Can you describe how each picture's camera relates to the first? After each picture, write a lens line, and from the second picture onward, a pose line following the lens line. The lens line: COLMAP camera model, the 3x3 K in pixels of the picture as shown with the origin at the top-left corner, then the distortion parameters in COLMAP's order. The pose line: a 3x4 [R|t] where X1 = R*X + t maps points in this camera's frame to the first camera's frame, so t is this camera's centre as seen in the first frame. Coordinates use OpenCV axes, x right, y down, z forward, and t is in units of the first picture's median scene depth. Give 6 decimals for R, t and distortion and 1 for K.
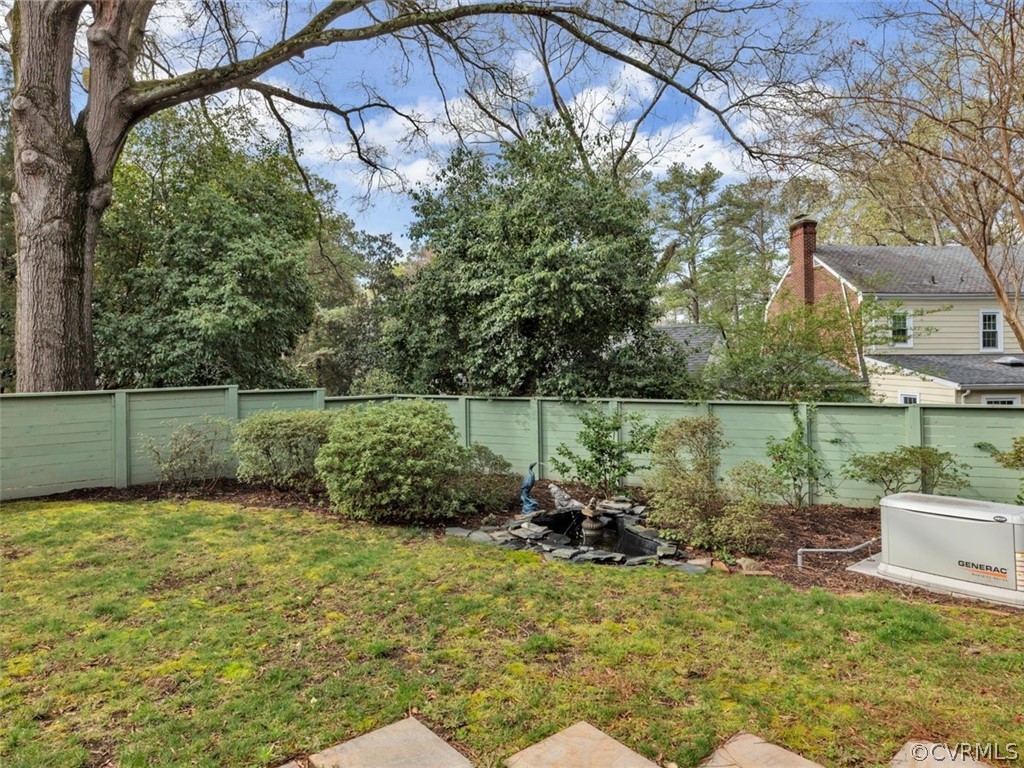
lens RADIAL K [[675.1, 0, 512.9], [0, 675.1, 354.8], [0, 0, 1]] dist [0.006152, 0.001309]
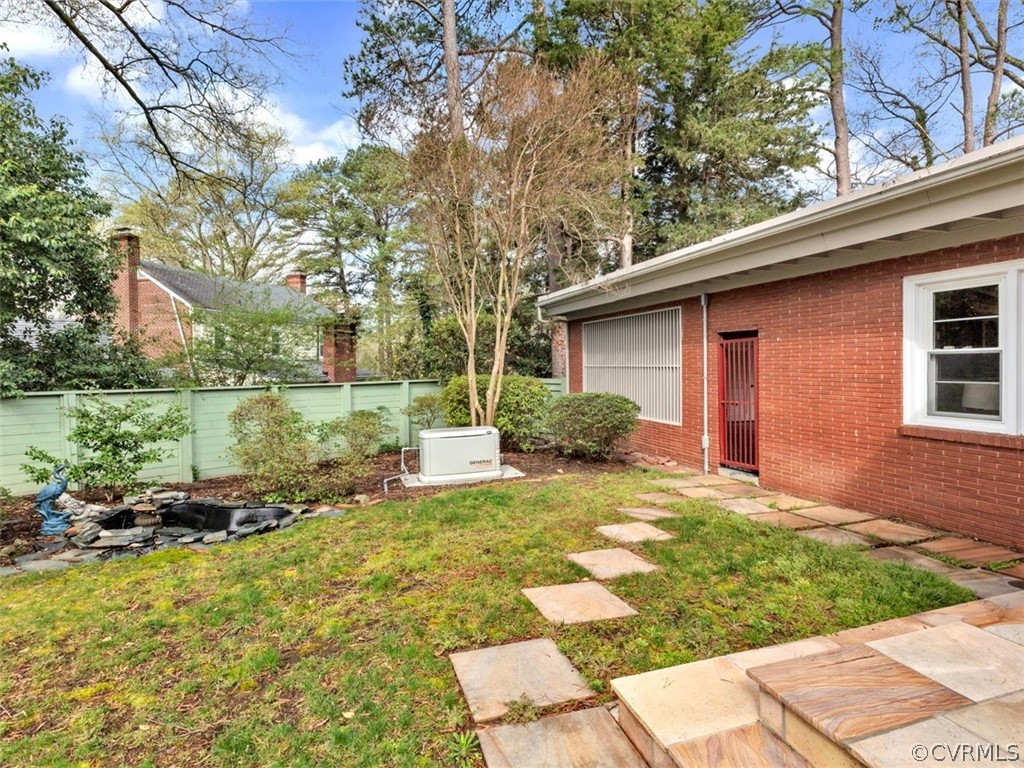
lens RADIAL K [[542.9, 0, 512.0], [0, 542.9, 384.0], [0, 0, 1]] dist [0.003321, 0.000475]
pose [[0.369849, -0.025774, 0.928734, -0.477901], [0.005817, 0.999660, 0.025426, 0.067540], [-0.929074, -0.004001, 0.369873, 0.352531]]
